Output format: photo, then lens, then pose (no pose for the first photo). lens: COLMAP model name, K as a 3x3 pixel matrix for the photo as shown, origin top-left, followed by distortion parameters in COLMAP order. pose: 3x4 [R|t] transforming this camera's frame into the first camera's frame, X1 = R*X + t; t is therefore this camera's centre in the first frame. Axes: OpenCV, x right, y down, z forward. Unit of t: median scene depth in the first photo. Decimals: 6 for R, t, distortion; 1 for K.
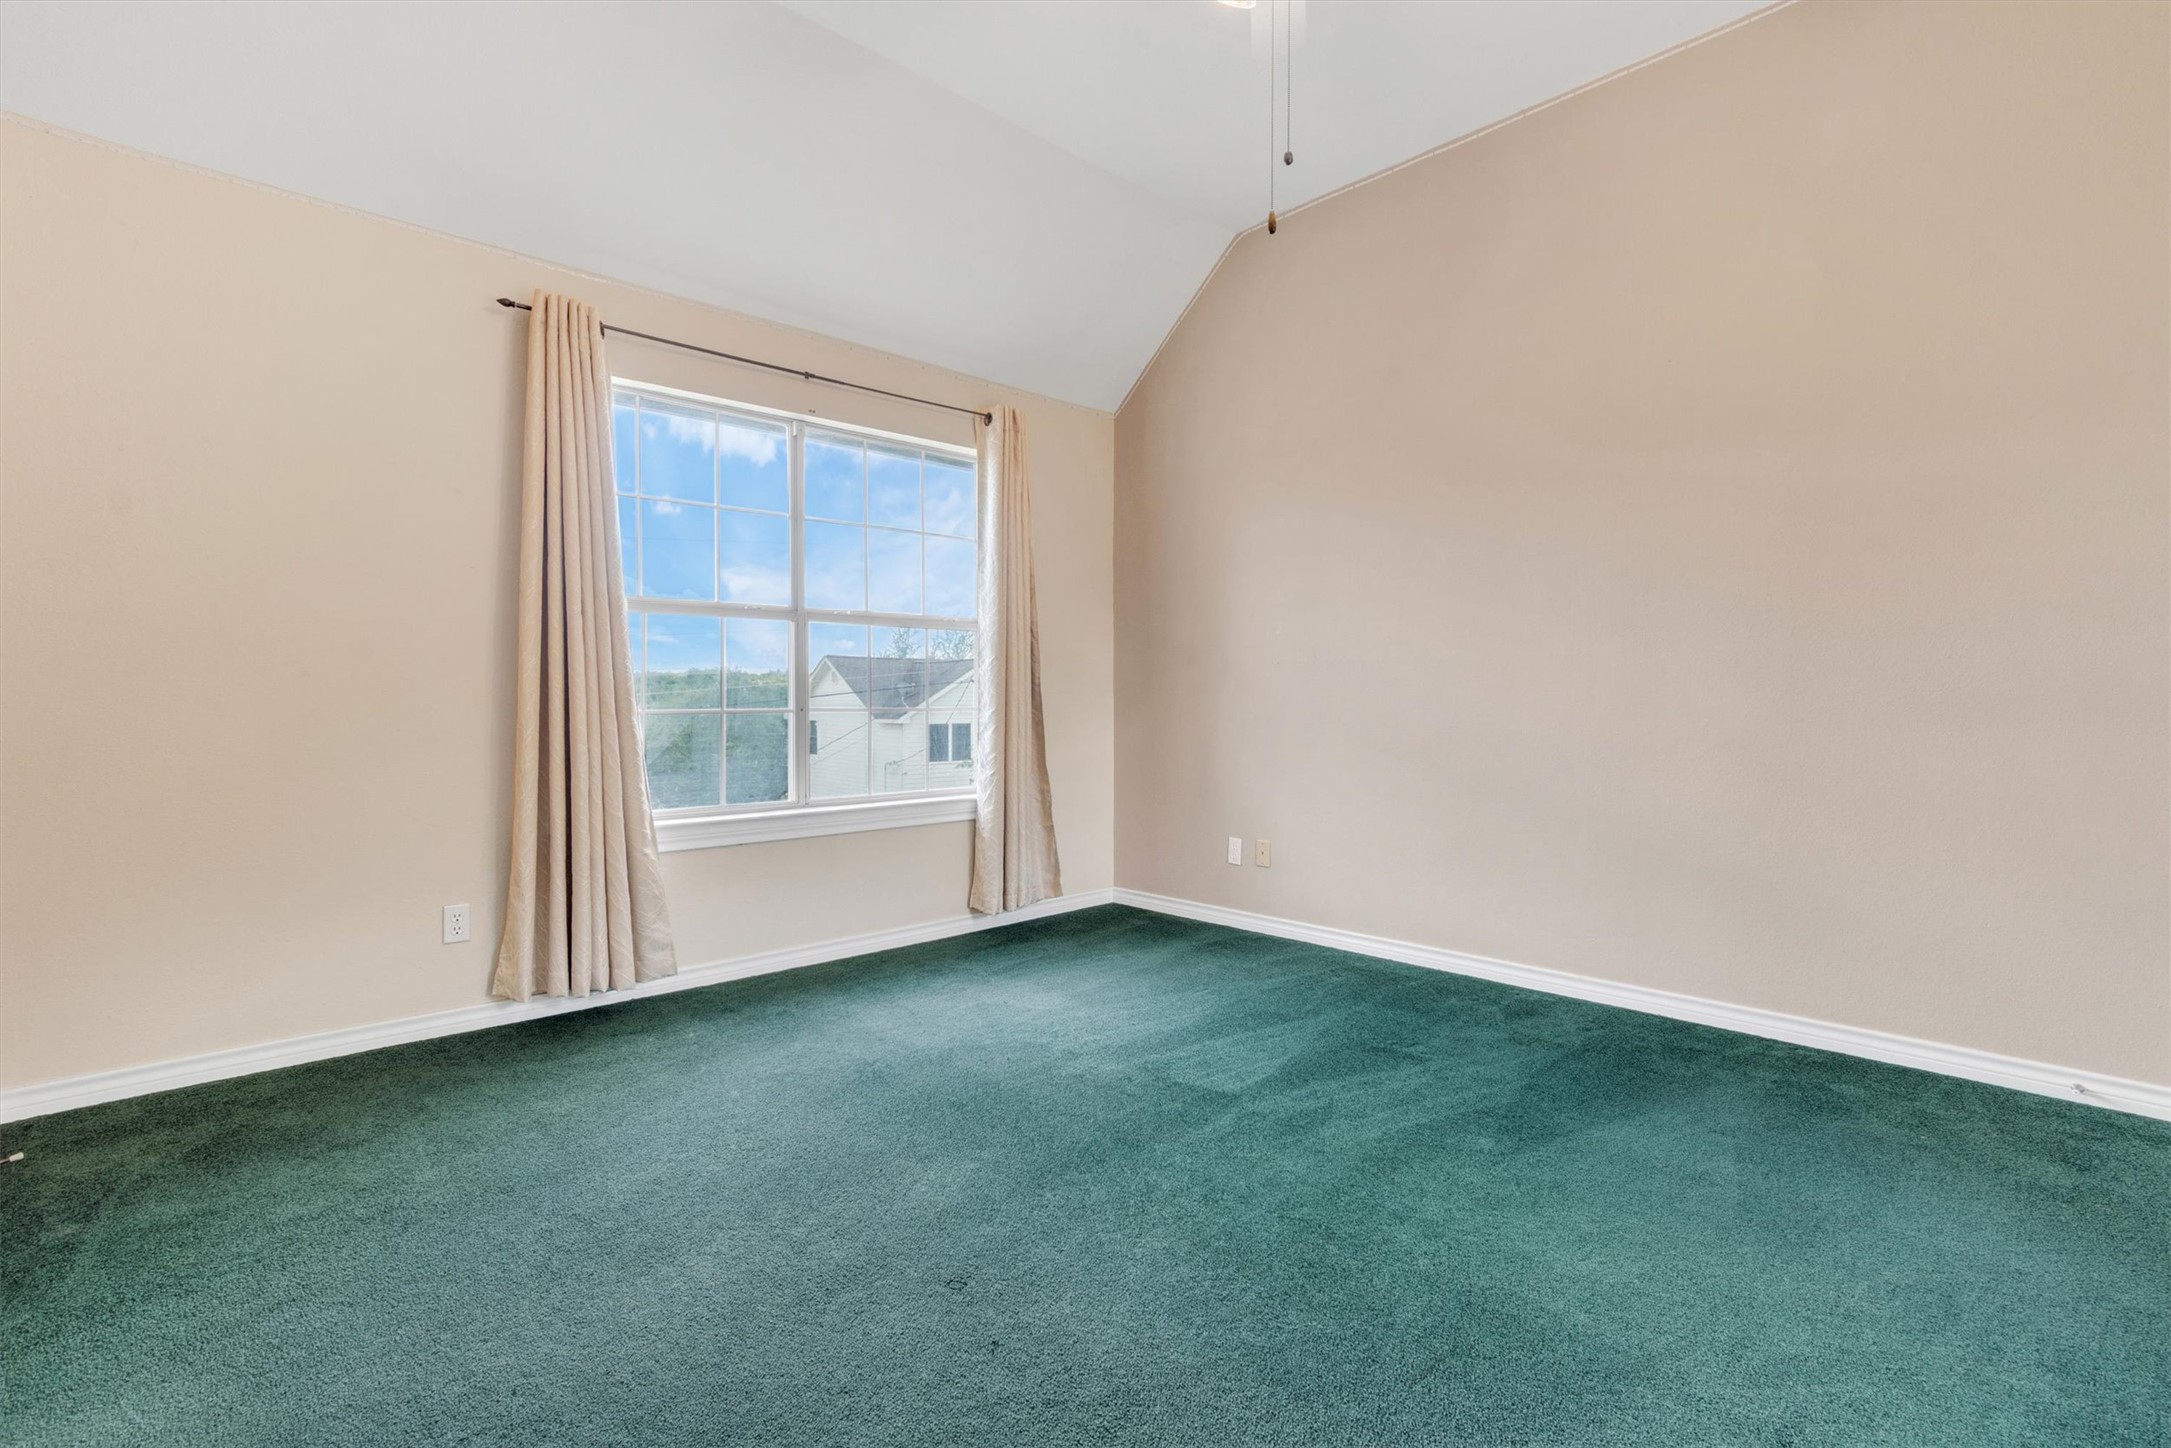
lens RADIAL K [[994.7, 0, 1083.4], [0, 994.7, 727.5], [0, 0, 1]] dist [0.002738, -0.001254]
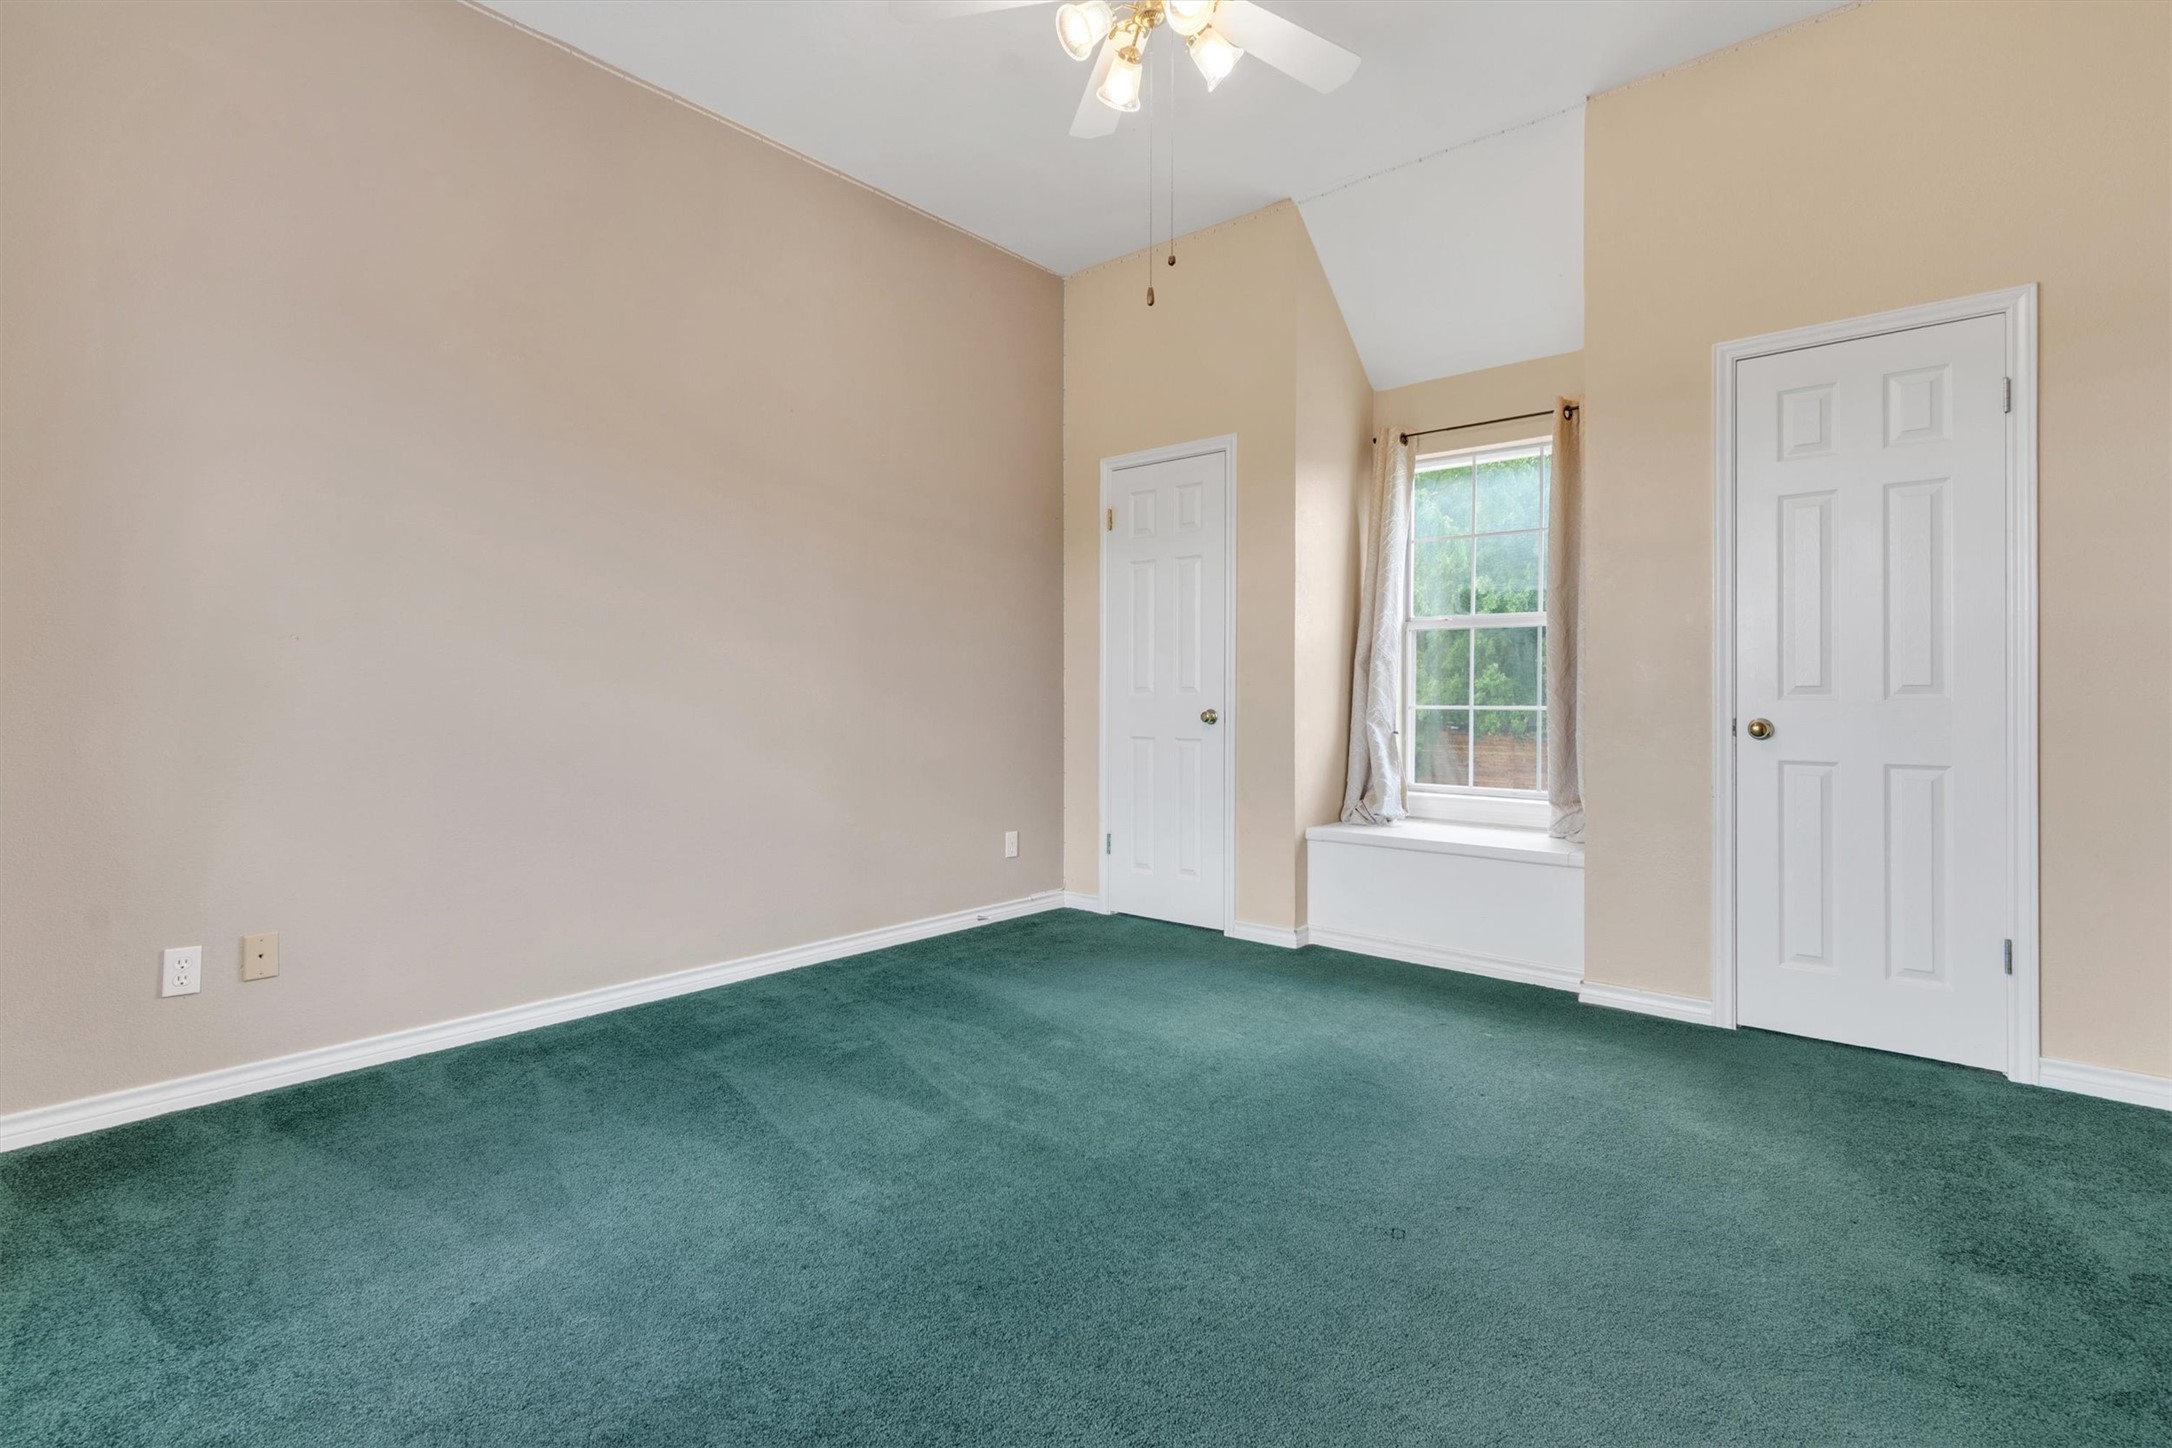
lens RADIAL K [[995.2, 0, 1086.2], [0, 995.2, 723.4], [0, 0, 1]] dist [0.002738, -0.001254]
pose [[-0.107039, 0.000112, 0.994255, -0.743506], [0.029520, 0.999559, 0.003066, -0.000084], [-0.993816, 0.029679, -0.106995, 0.924103]]
